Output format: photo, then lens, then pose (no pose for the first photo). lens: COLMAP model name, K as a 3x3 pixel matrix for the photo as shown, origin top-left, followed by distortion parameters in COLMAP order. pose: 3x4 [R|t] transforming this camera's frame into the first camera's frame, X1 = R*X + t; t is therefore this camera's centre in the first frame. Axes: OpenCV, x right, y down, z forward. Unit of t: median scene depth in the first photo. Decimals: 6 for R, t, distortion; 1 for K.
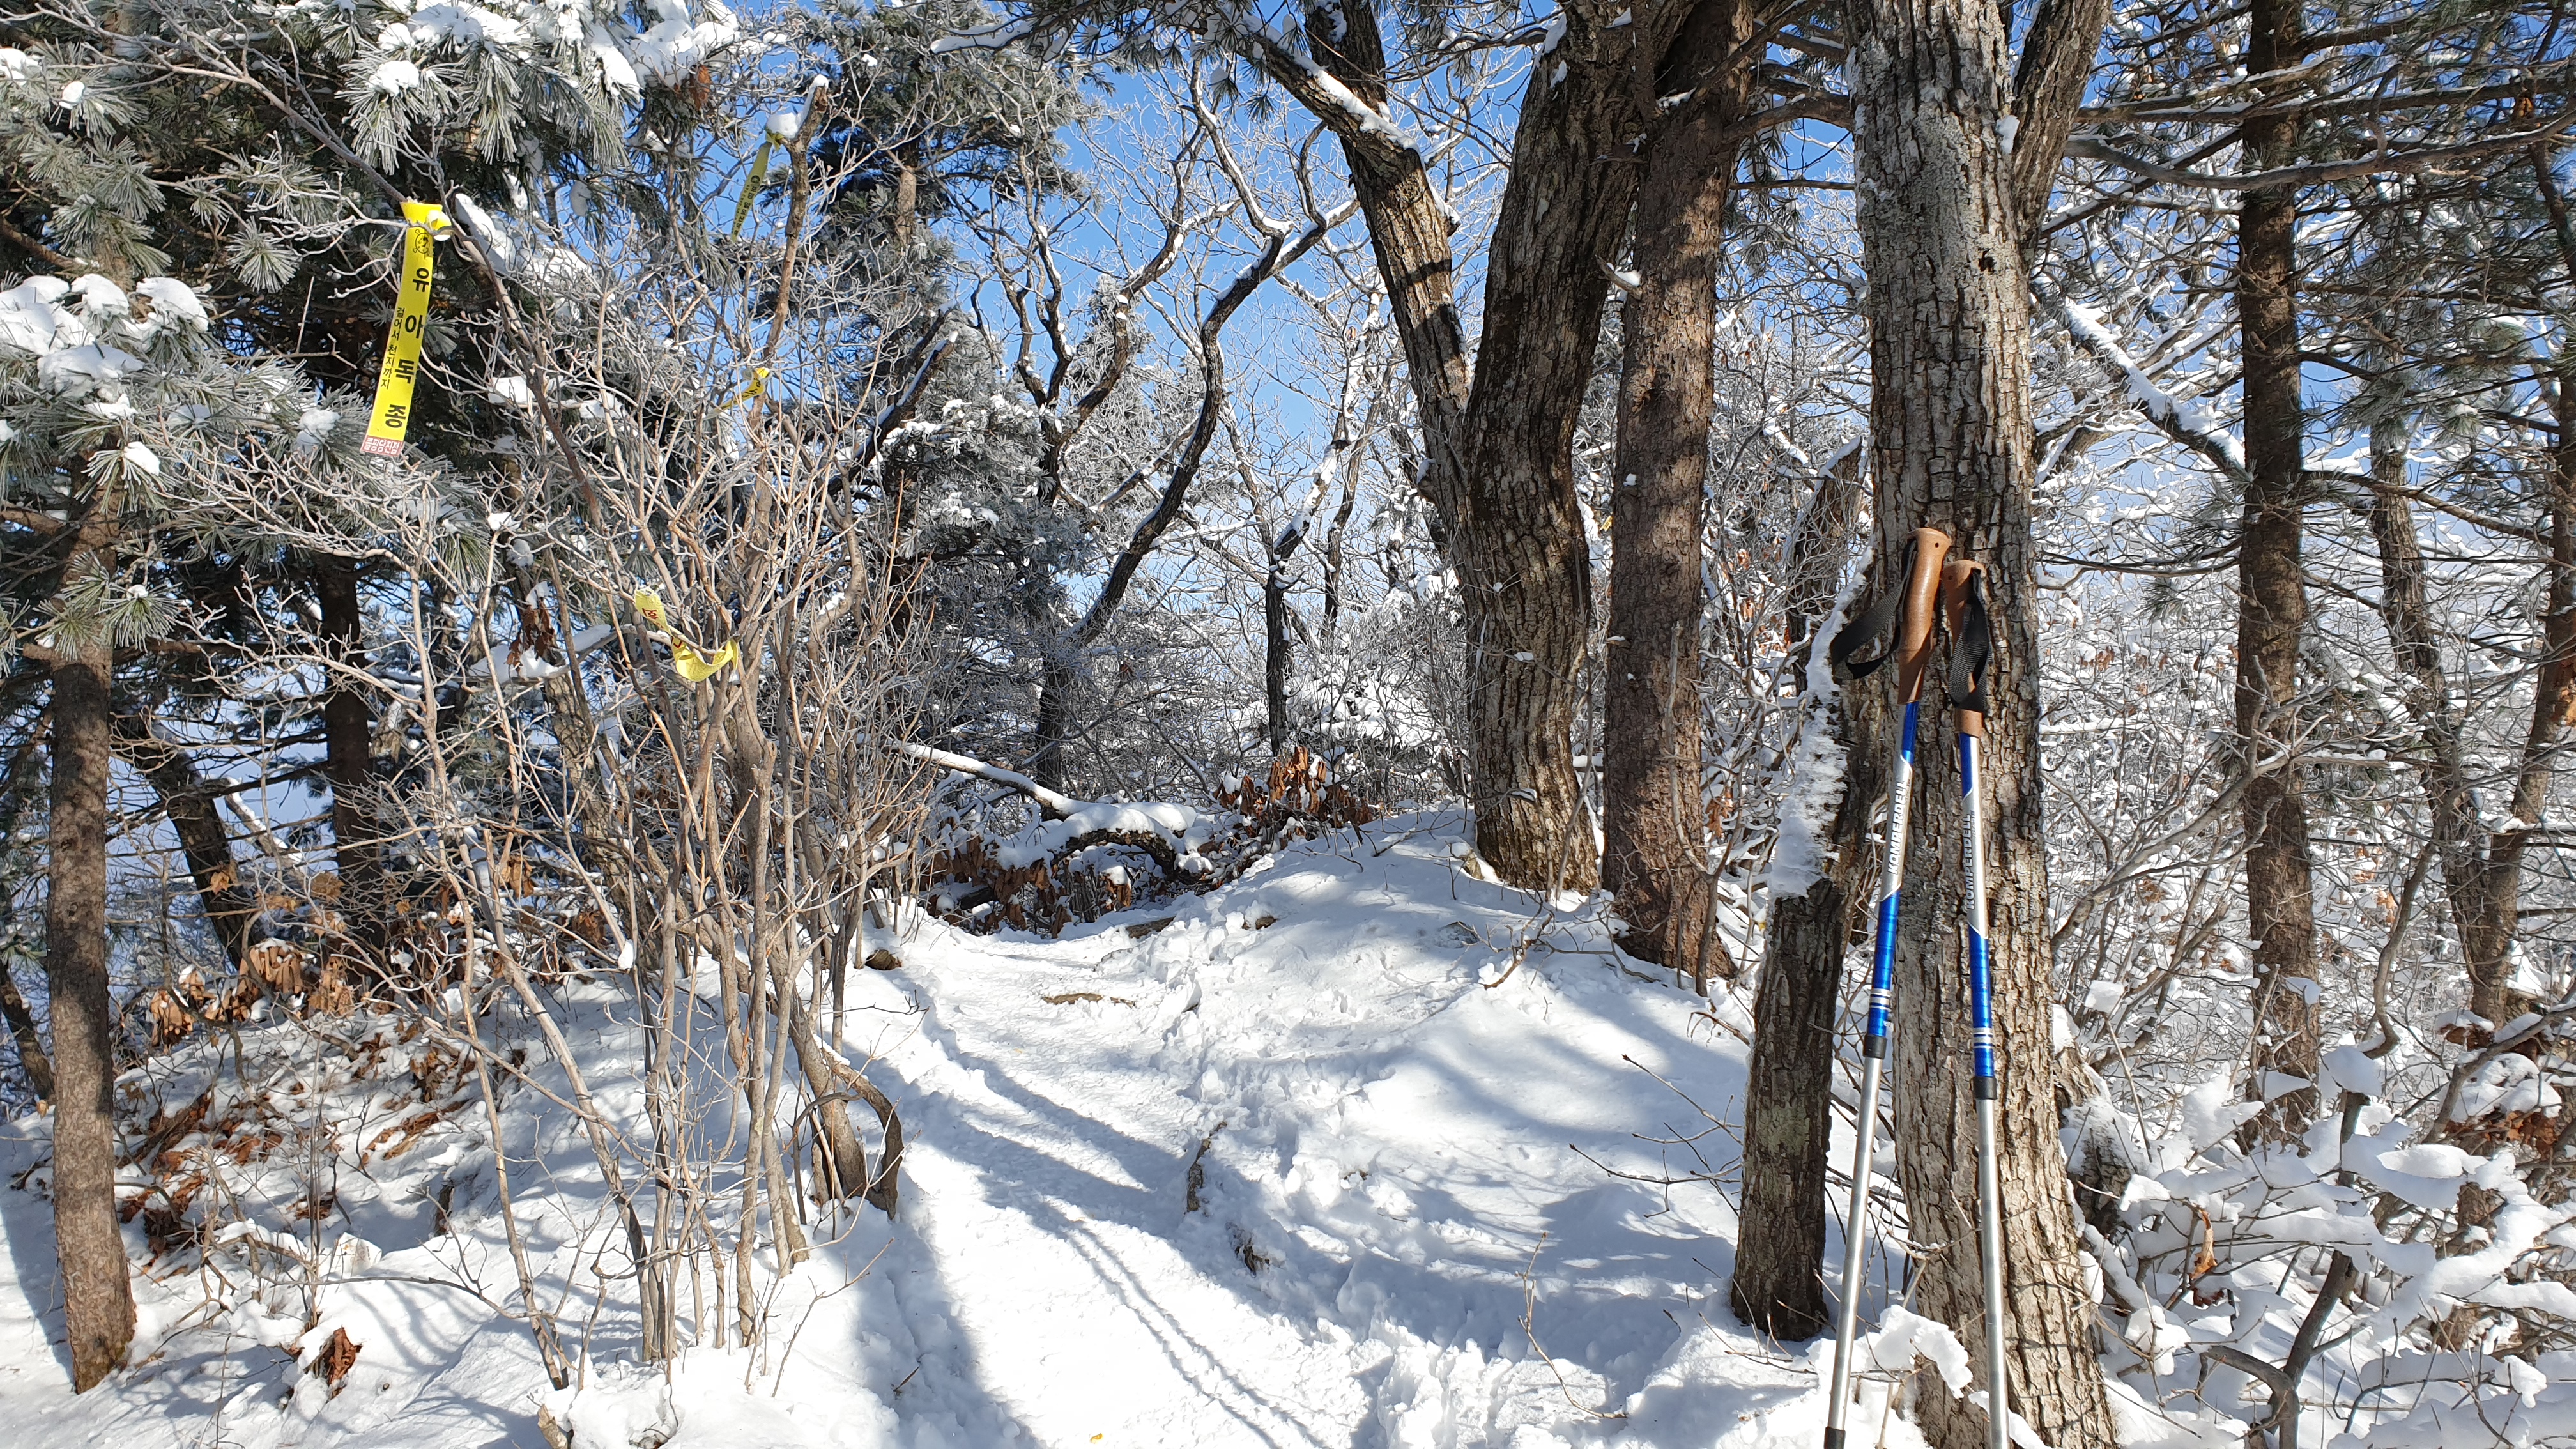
lens RADIAL K [[1953.5, 0, 1288.0], [0, 1953.5, 724.5], [0, 0, 1]] dist [0.112983, -0.151464]
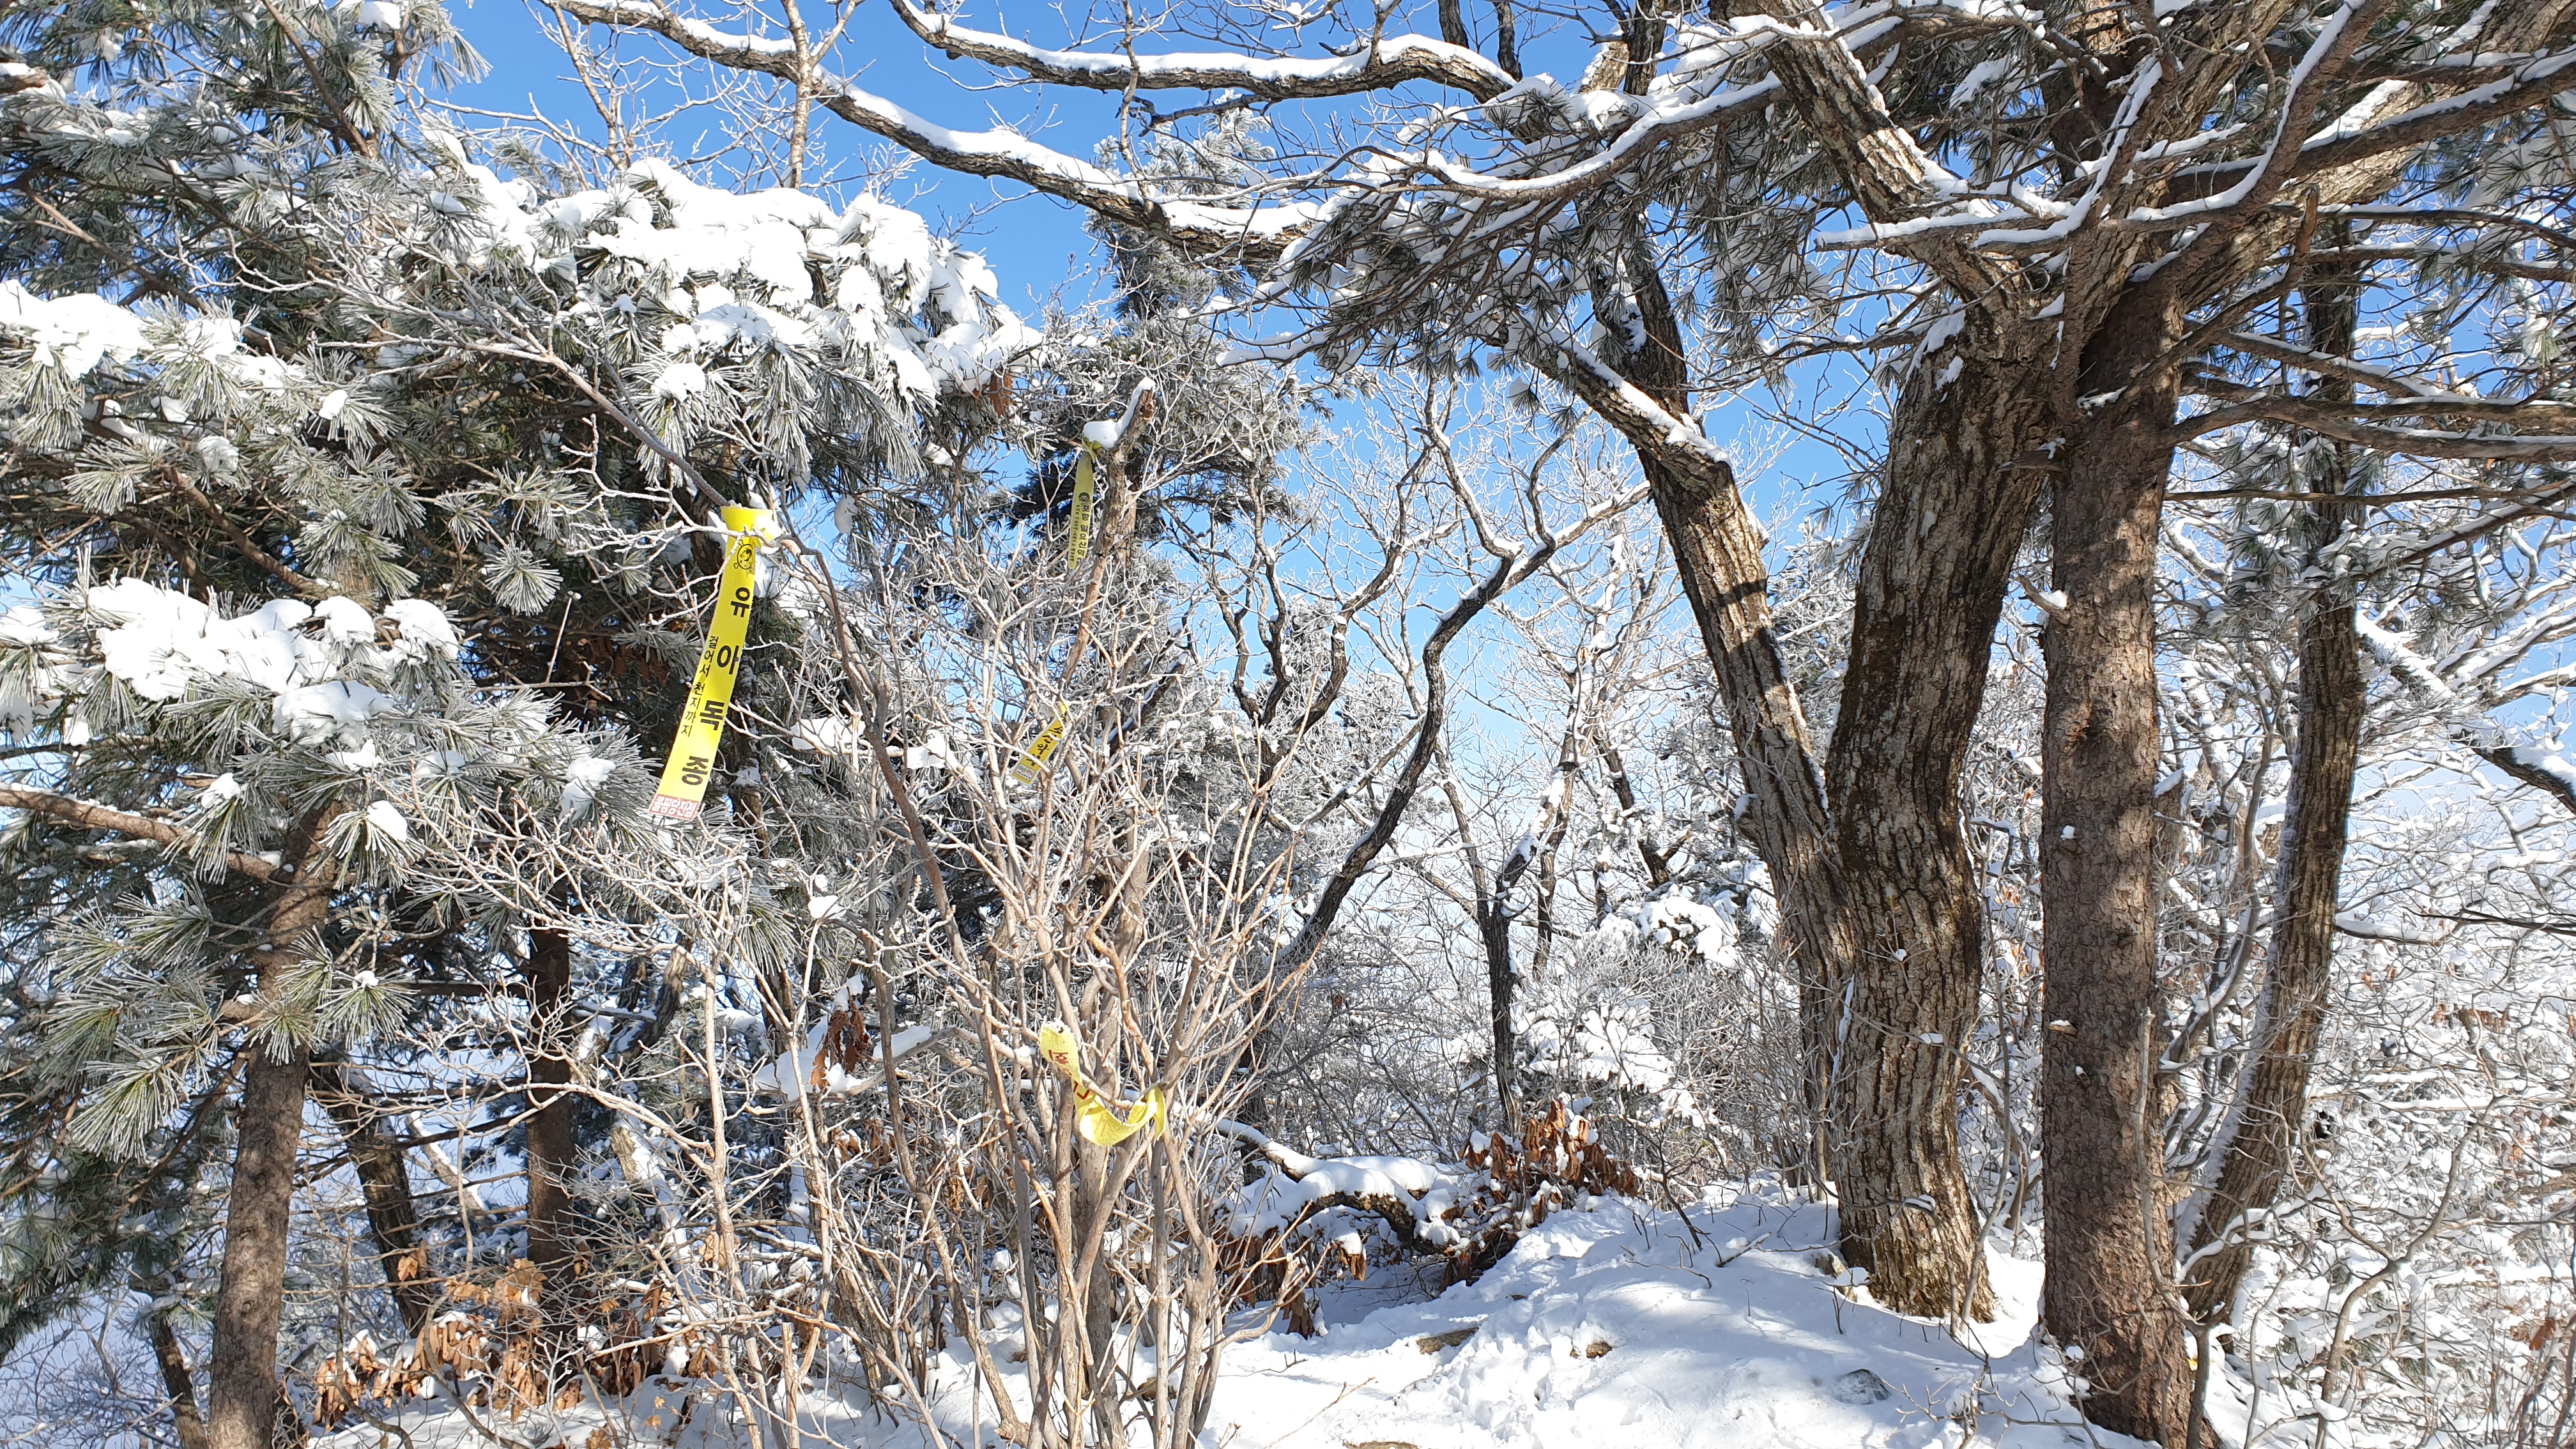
lens RADIAL K [[1983.1, 0, 1356.8], [0, 1983.1, 766.6], [0, 0, 1]] dist [0.248699, -0.679012]
pose [[0.998362, 0.007615, -0.056698, -0.053914], [-0.015405, 0.990276, -0.138259, -0.019046], [0.055094, 0.138906, 0.988772, 0.083776]]
